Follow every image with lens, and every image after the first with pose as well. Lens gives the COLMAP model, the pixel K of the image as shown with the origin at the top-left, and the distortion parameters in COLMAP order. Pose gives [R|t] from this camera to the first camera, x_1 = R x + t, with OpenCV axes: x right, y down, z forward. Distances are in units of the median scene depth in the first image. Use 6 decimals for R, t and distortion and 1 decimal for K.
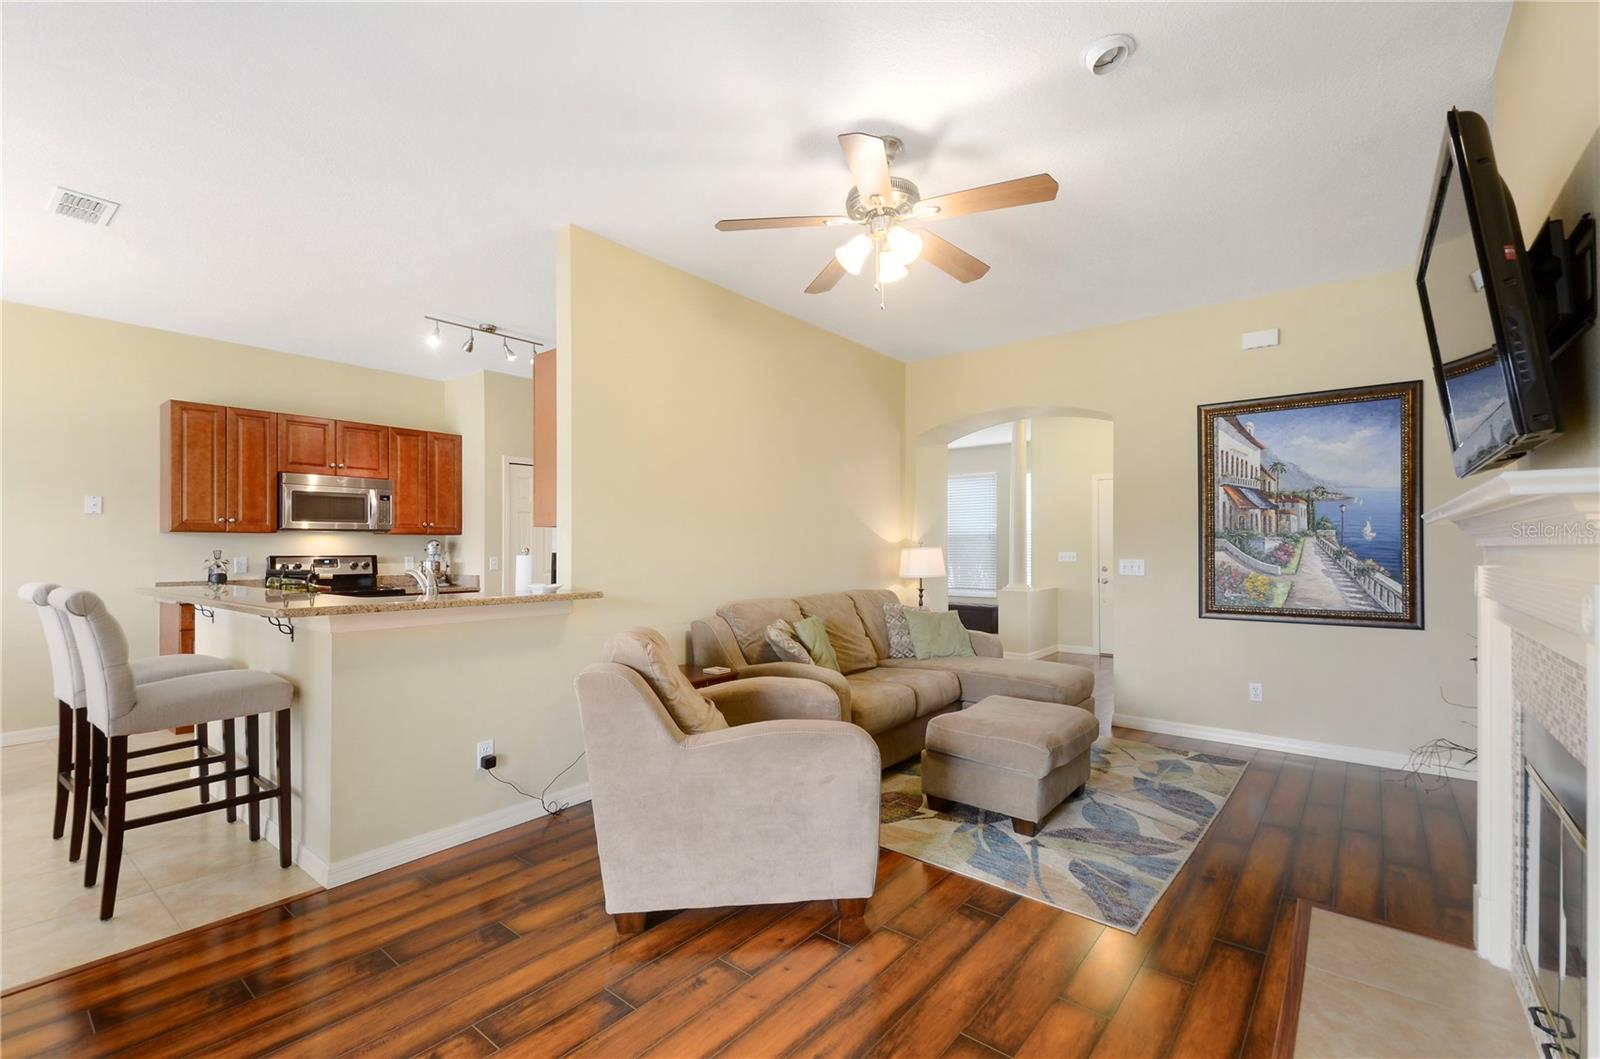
lens RADIAL K [[696.2, 0, 794.5], [0, 696.2, 546.5], [0, 0, 1]] dist [0.002864, -0.000670]
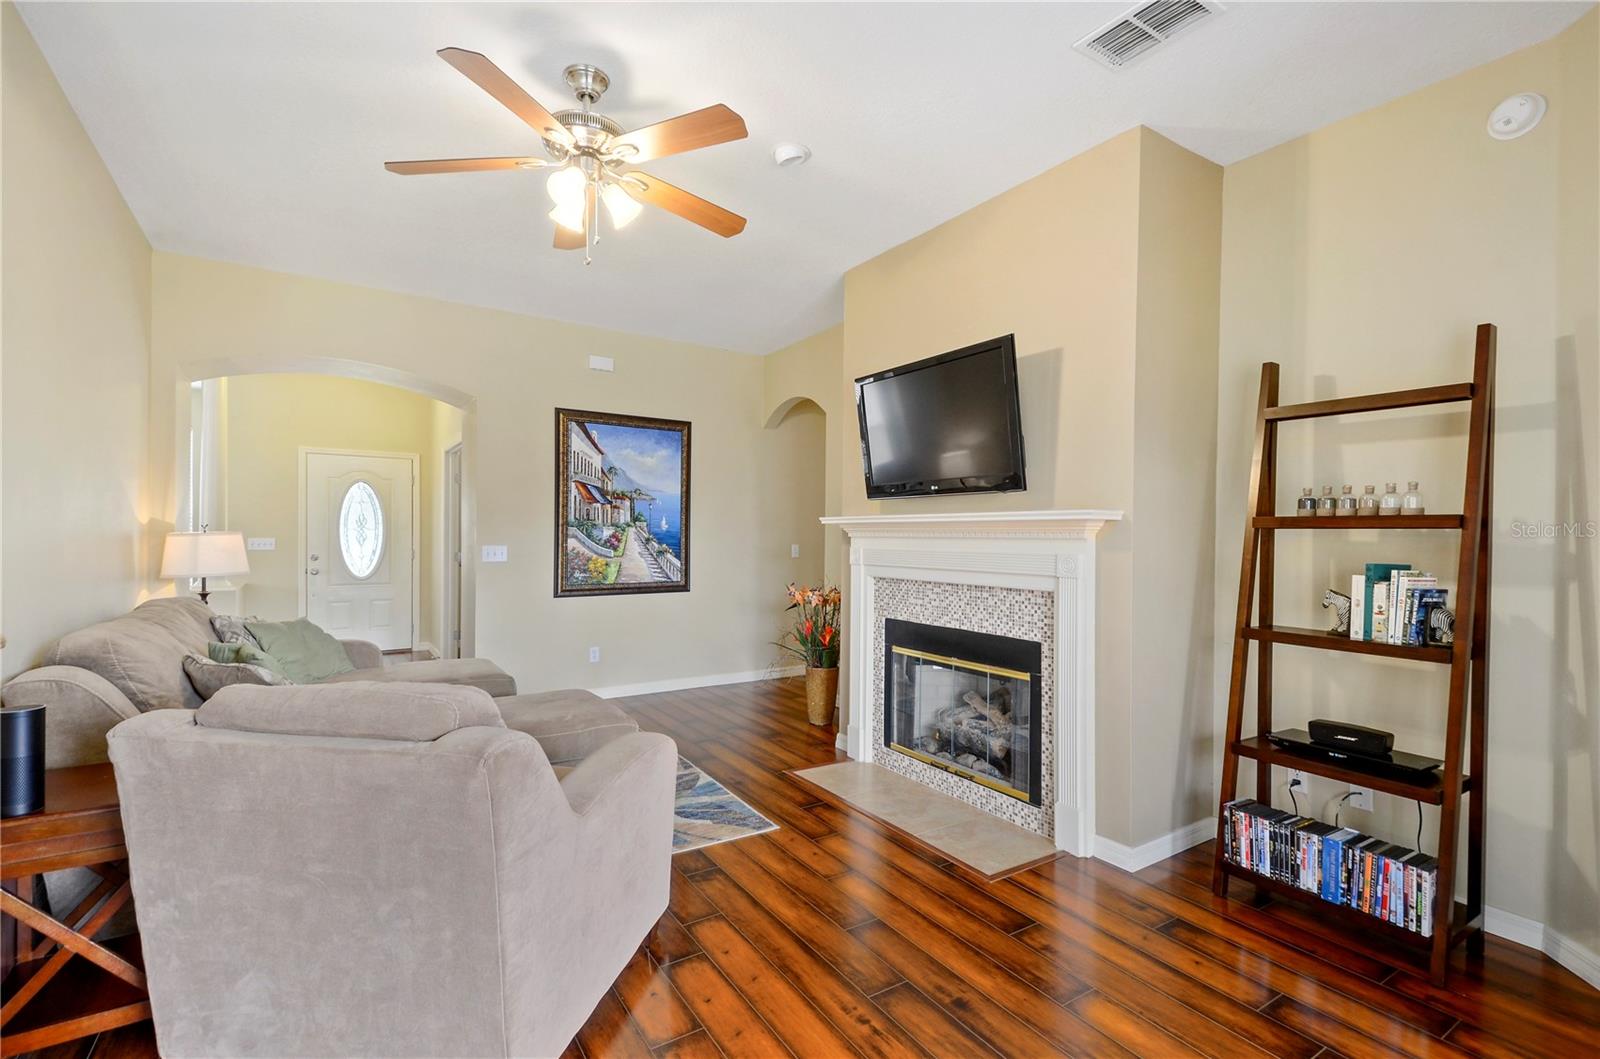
lens RADIAL K [[714.1, 0, 804.3], [0, 714.1, 534.9], [0, 0, 1]] dist [0.037999, -0.000104]
pose [[0.294487, 0.003751, 0.955648, -0.431936], [-0.009035, 0.999959, -0.001140, -0.000729], [-0.955613, -0.008299, 0.294509, 0.297043]]
